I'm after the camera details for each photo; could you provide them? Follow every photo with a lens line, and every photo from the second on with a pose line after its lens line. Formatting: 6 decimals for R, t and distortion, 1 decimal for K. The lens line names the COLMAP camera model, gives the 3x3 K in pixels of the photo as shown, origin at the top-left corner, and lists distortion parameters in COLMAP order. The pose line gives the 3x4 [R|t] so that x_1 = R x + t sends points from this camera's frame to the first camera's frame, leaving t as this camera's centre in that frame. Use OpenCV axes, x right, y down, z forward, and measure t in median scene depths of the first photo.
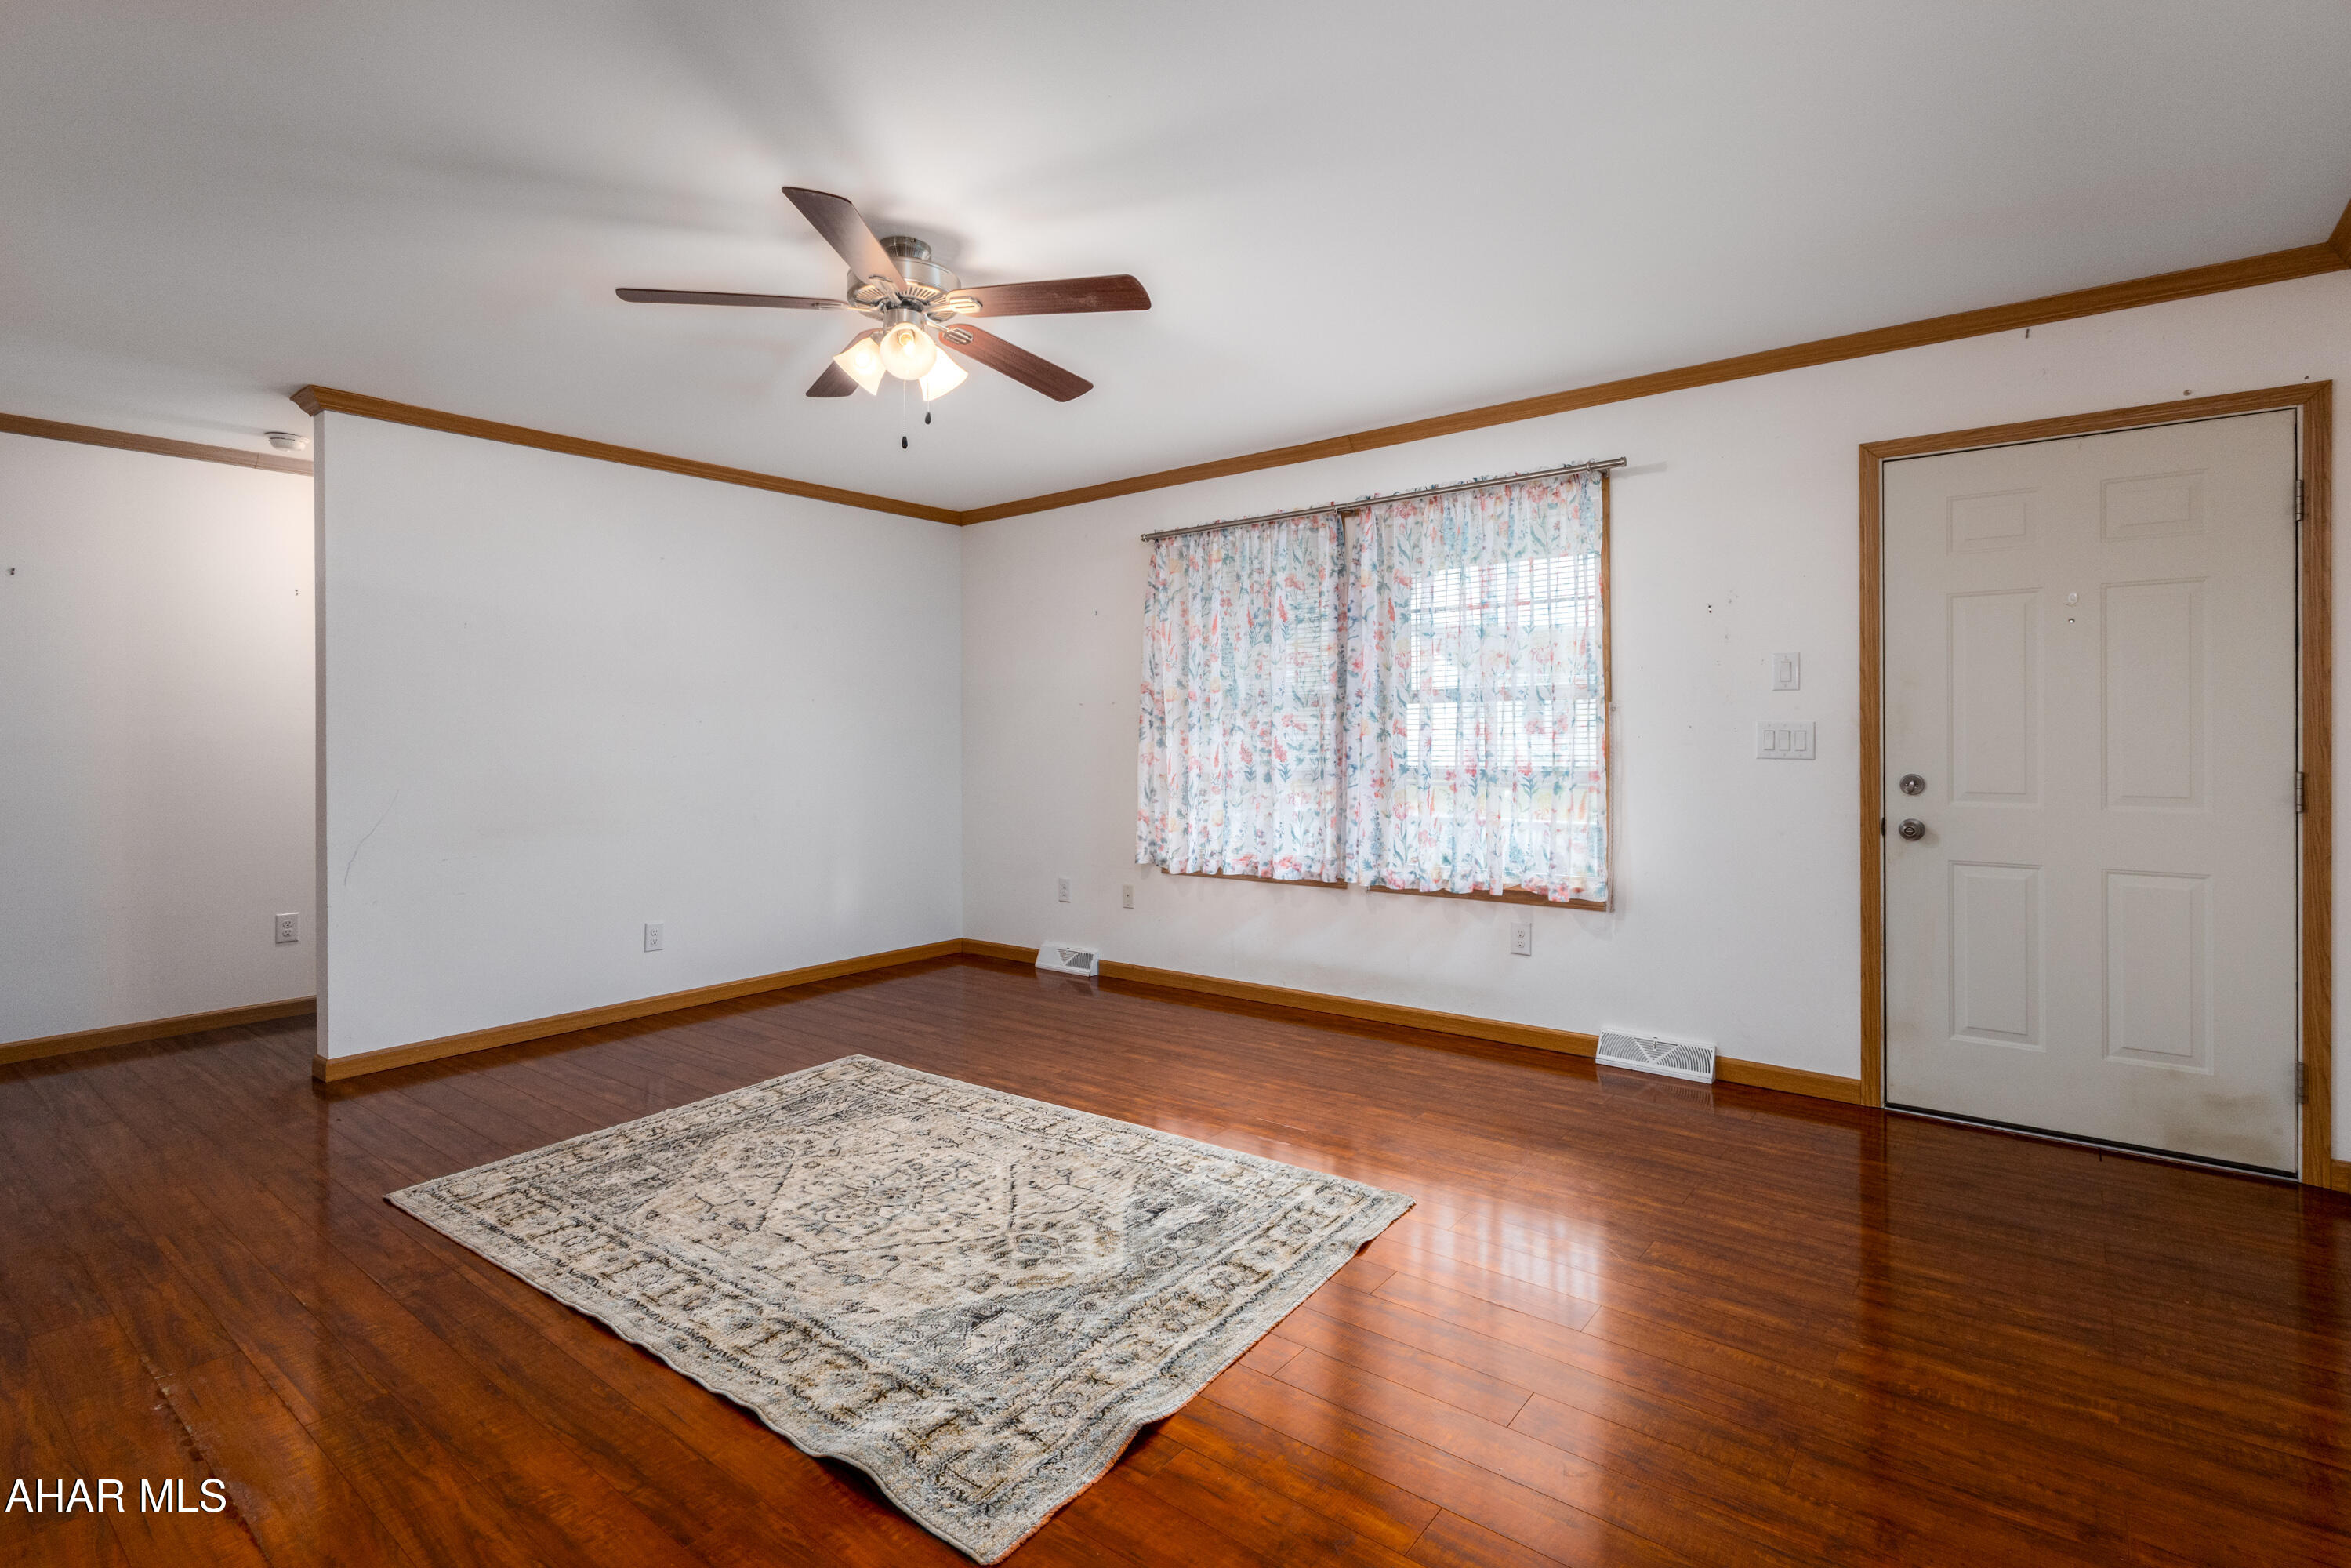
lens RADIAL K [[1136.2, 0, 1181.4], [0, 1136.2, 746.3], [0, 0, 1]] dist [0.004950, 0.000451]
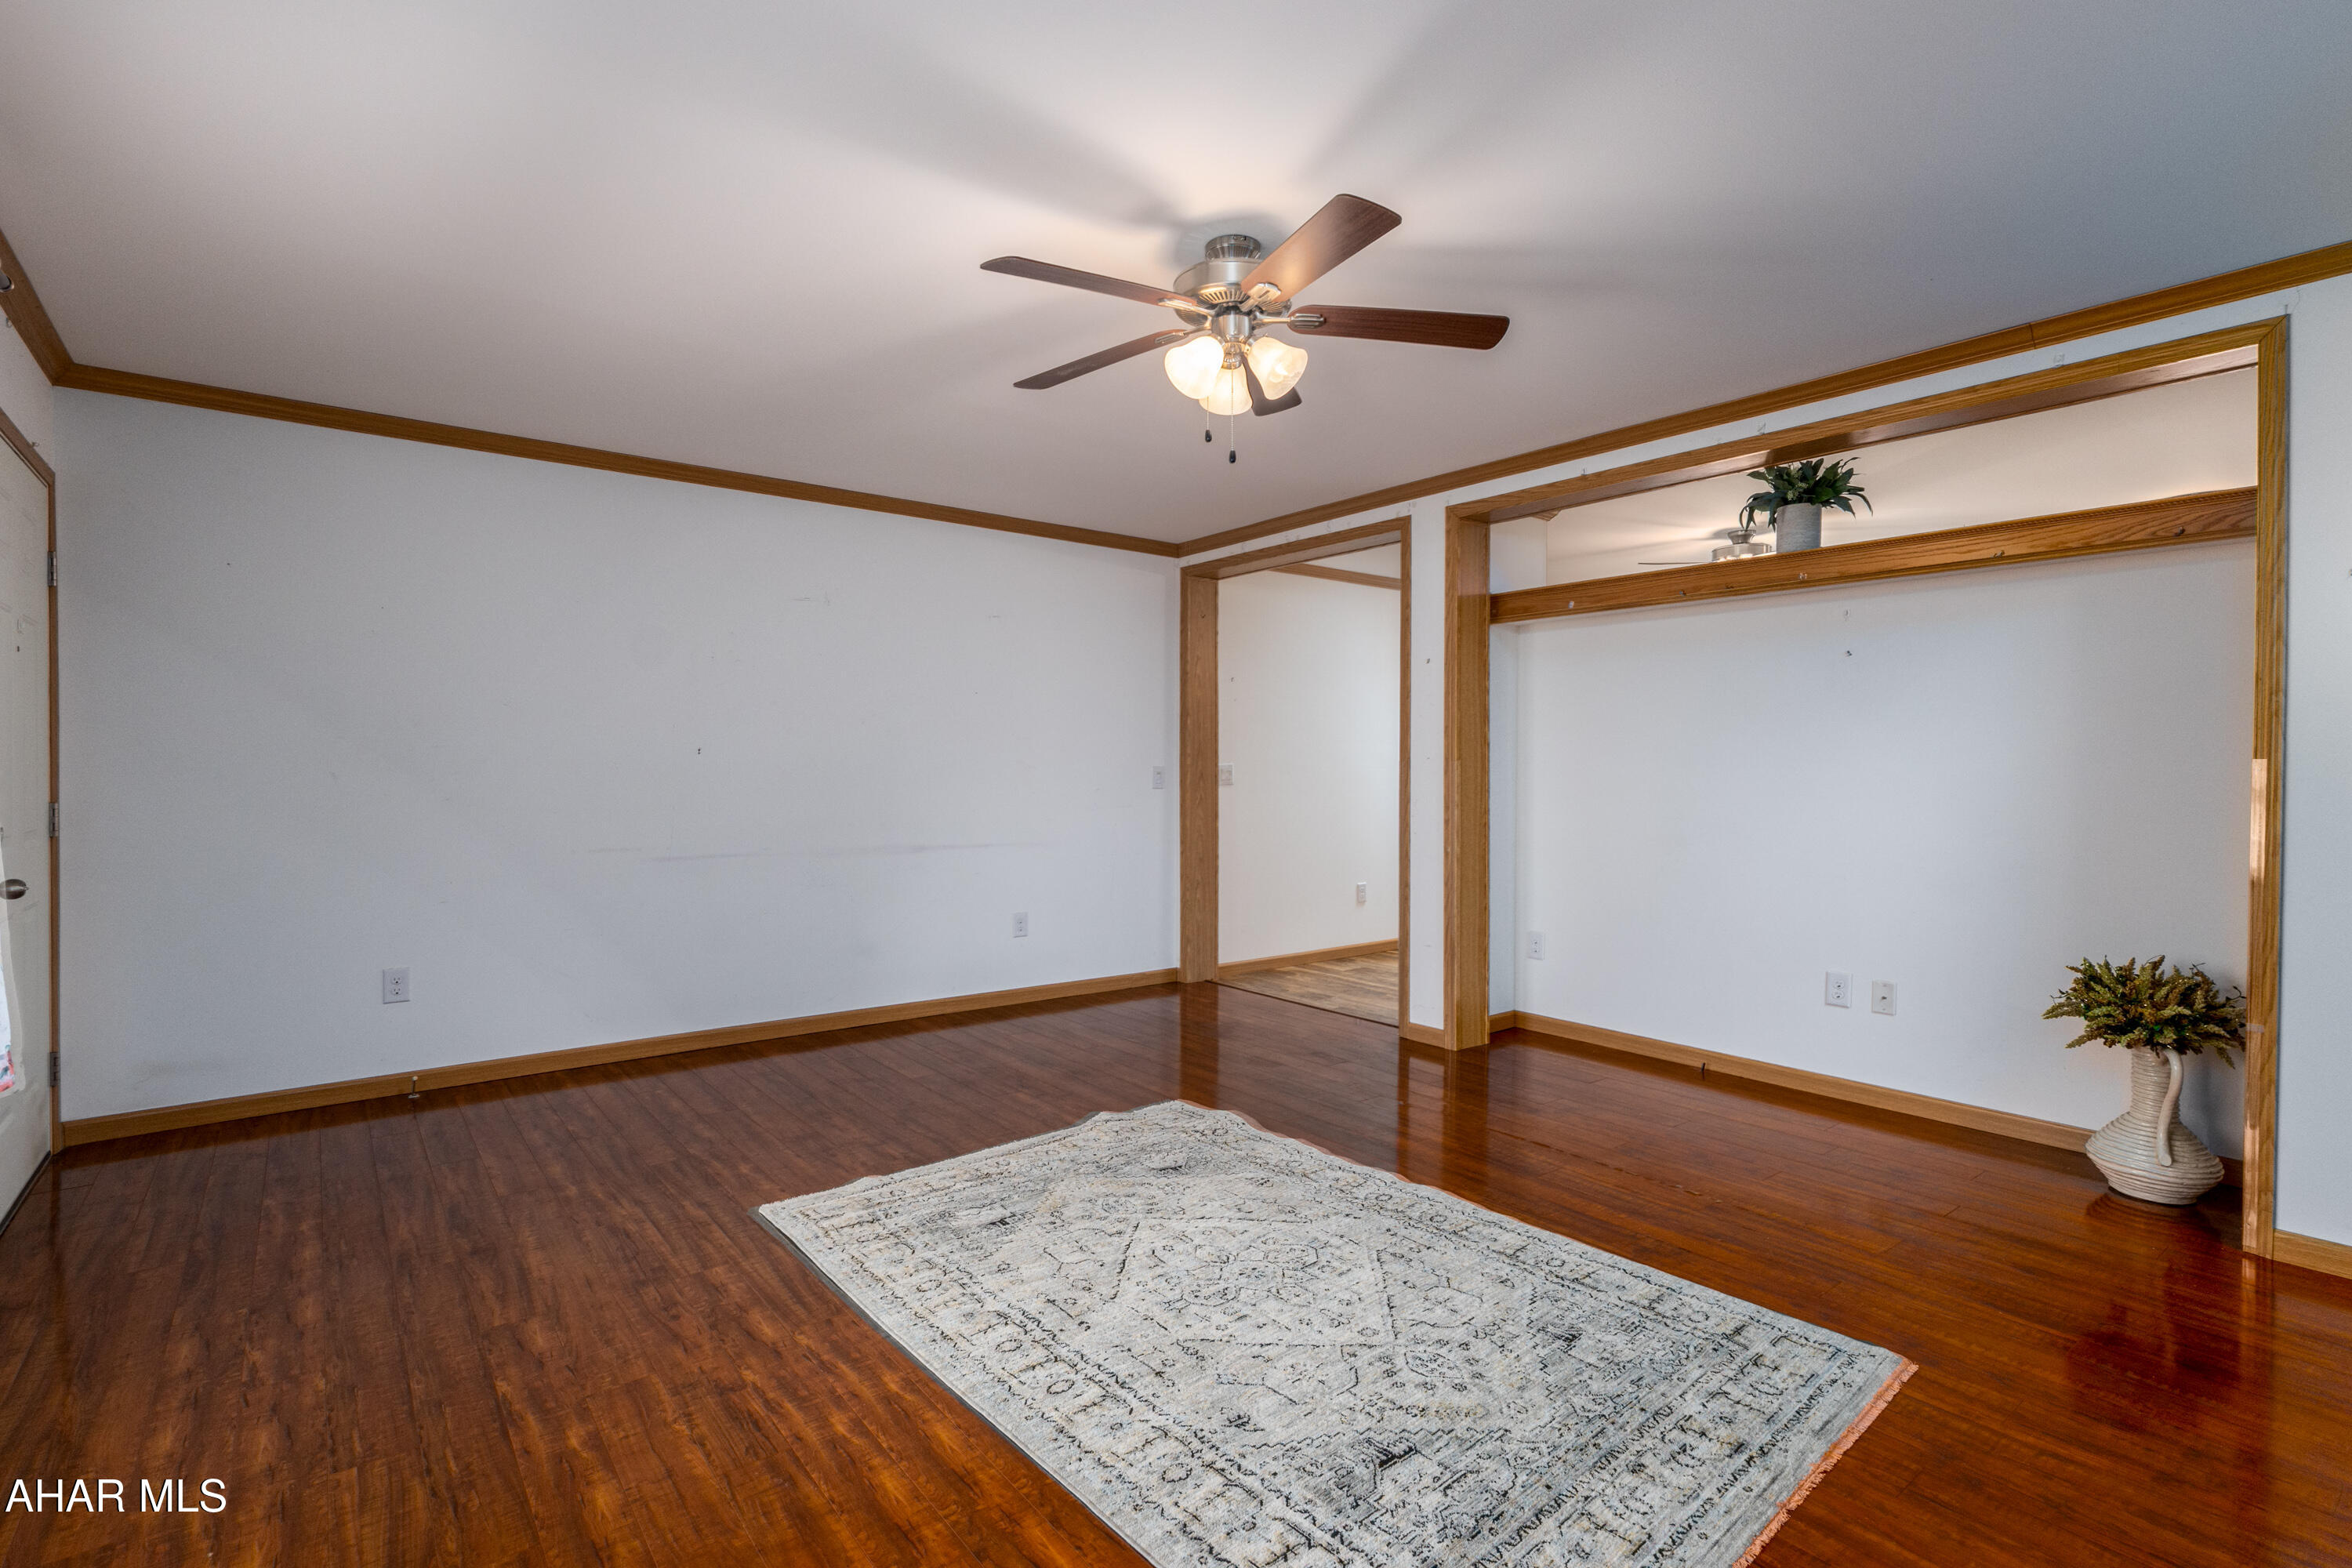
lens RADIAL K [[1136.6, 0, 1181.9], [0, 1136.6, 746.3], [0, 0, 1]] dist [0.004950, 0.000451]
pose [[-0.973604, 0.008813, 0.228072, -0.395548], [0.005795, 0.999887, -0.013898, -0.010002], [-0.228169, -0.012210, -0.973545, 1.836153]]
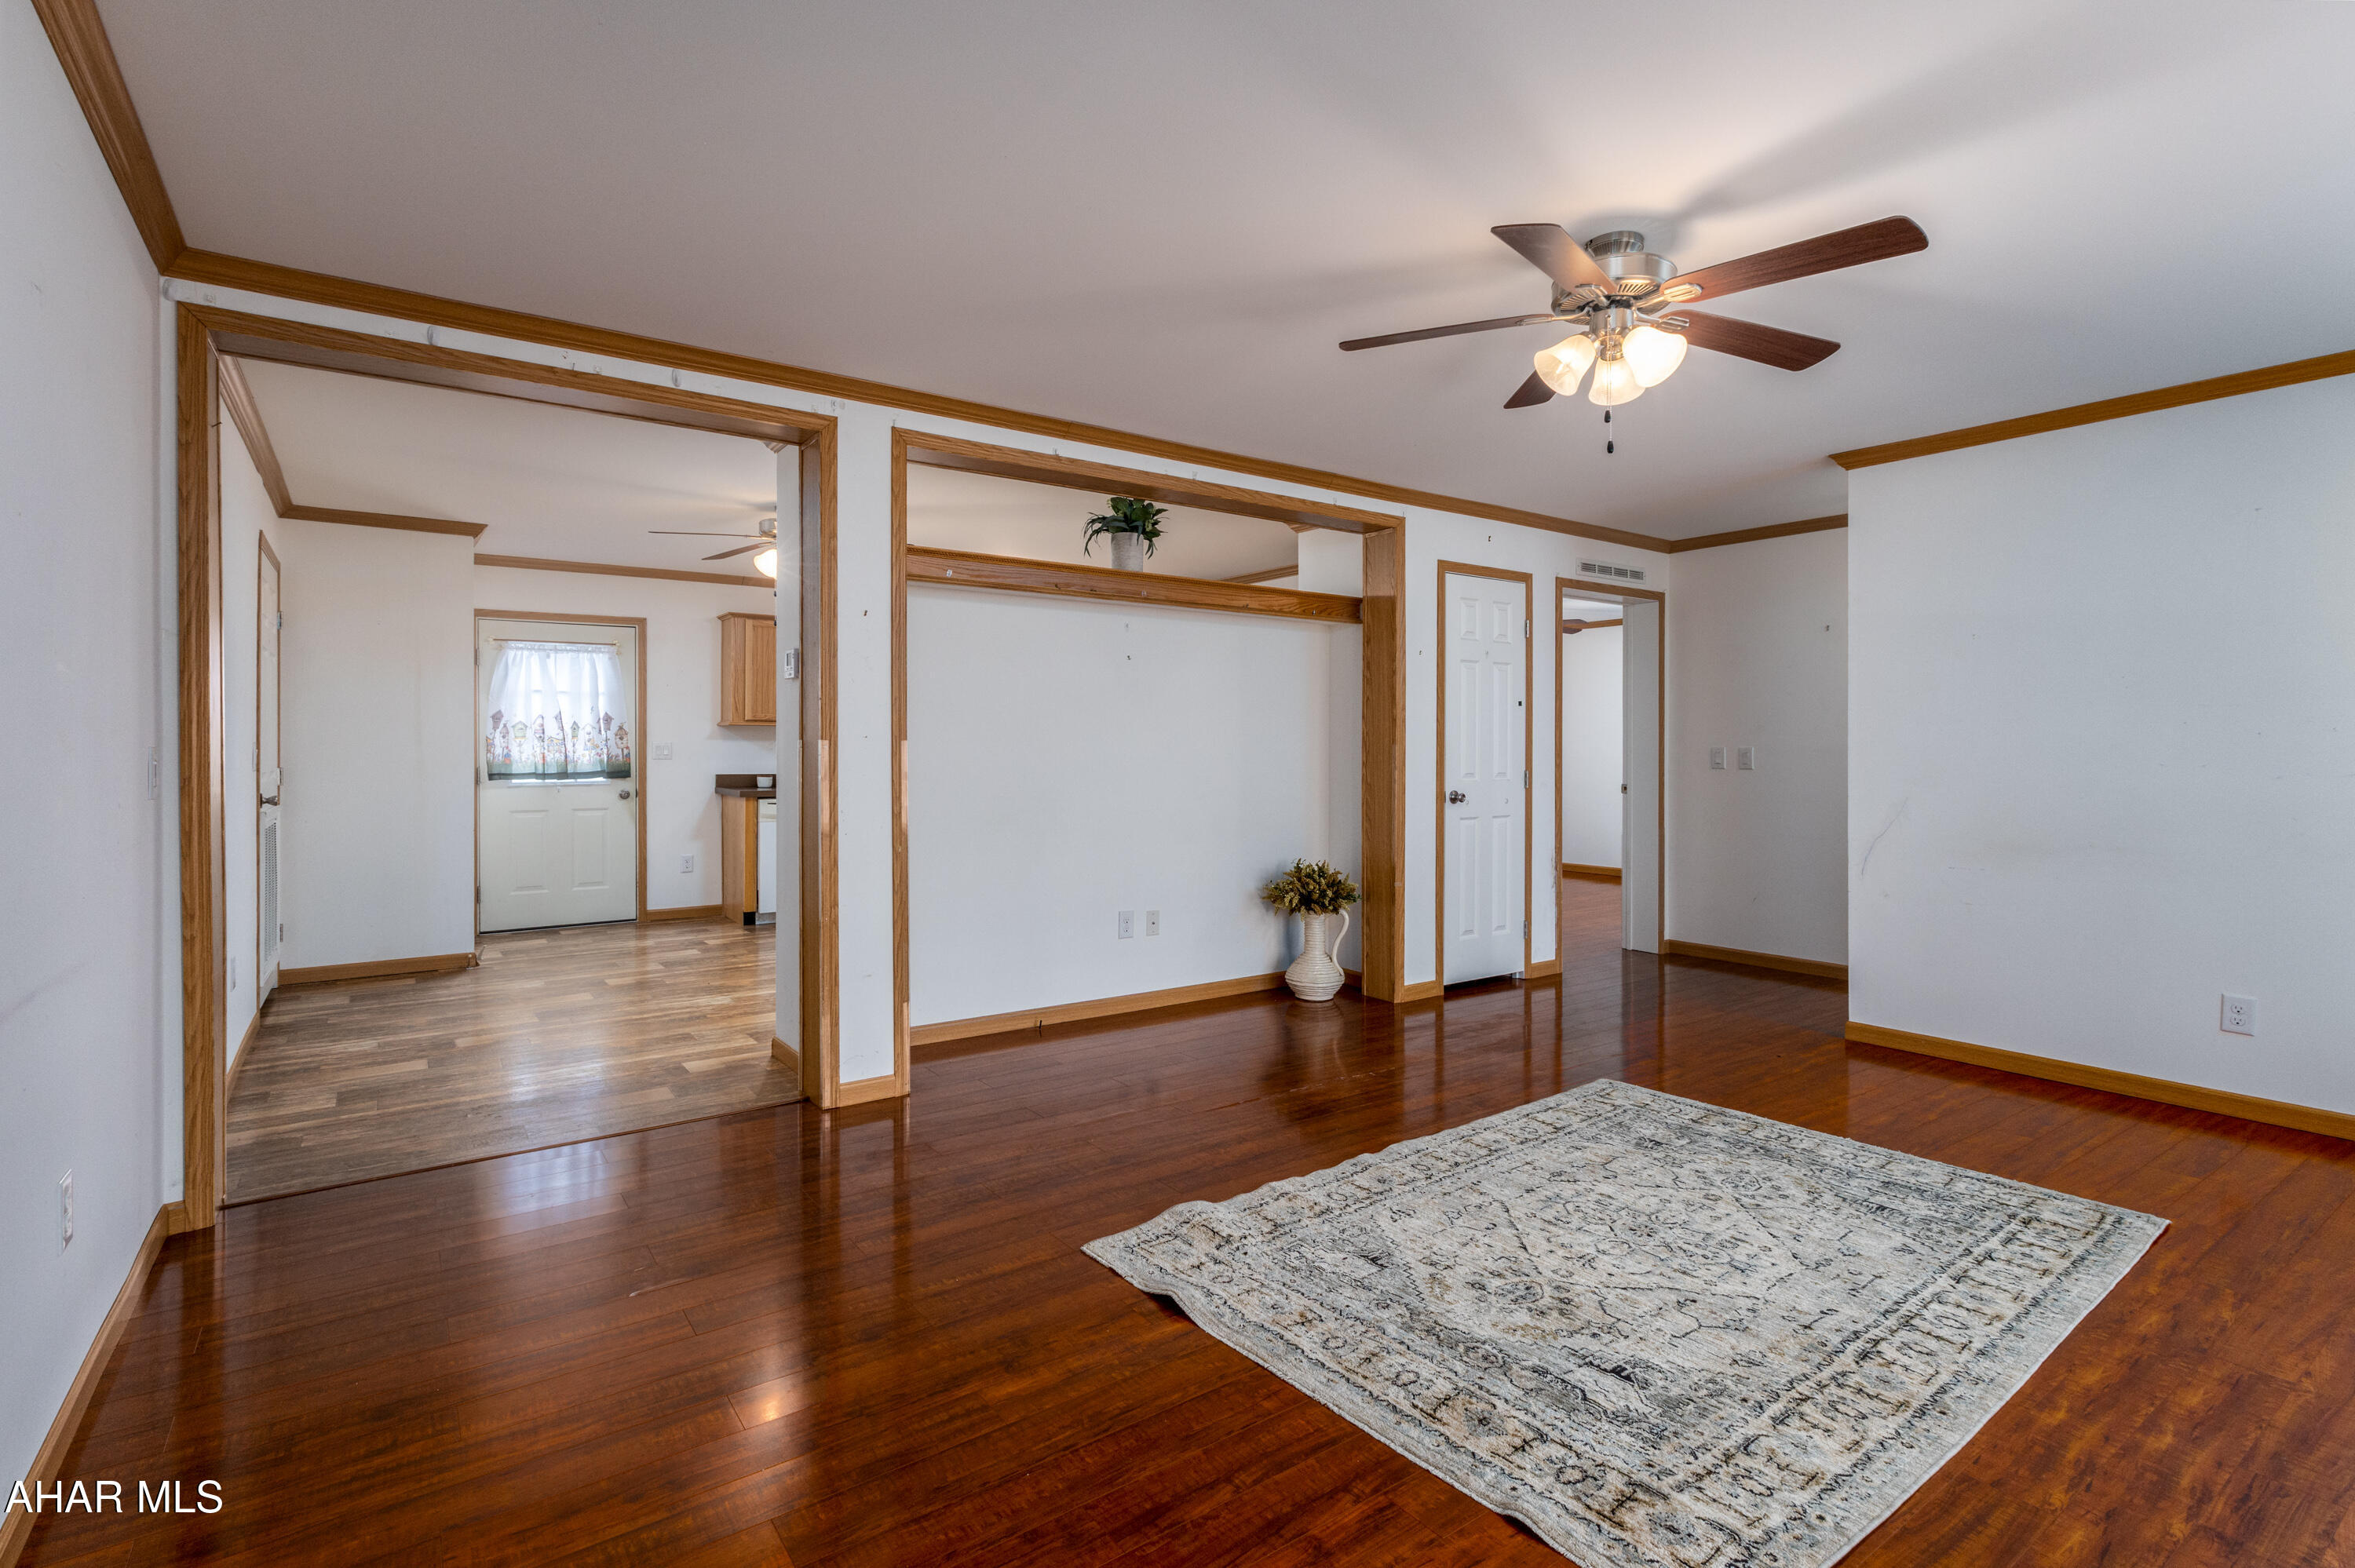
lens RADIAL K [[1088.9, 0, 1168.0], [0, 1088.9, 737.8], [0, 0, 1]] dist [-0.003813, -0.000173]
pose [[-0.275403, 0.000084, -0.961329, 0.718229], [-0.012756, 0.999912, 0.003742, -0.021235], [0.961244, 0.013293, -0.275377, 0.836249]]
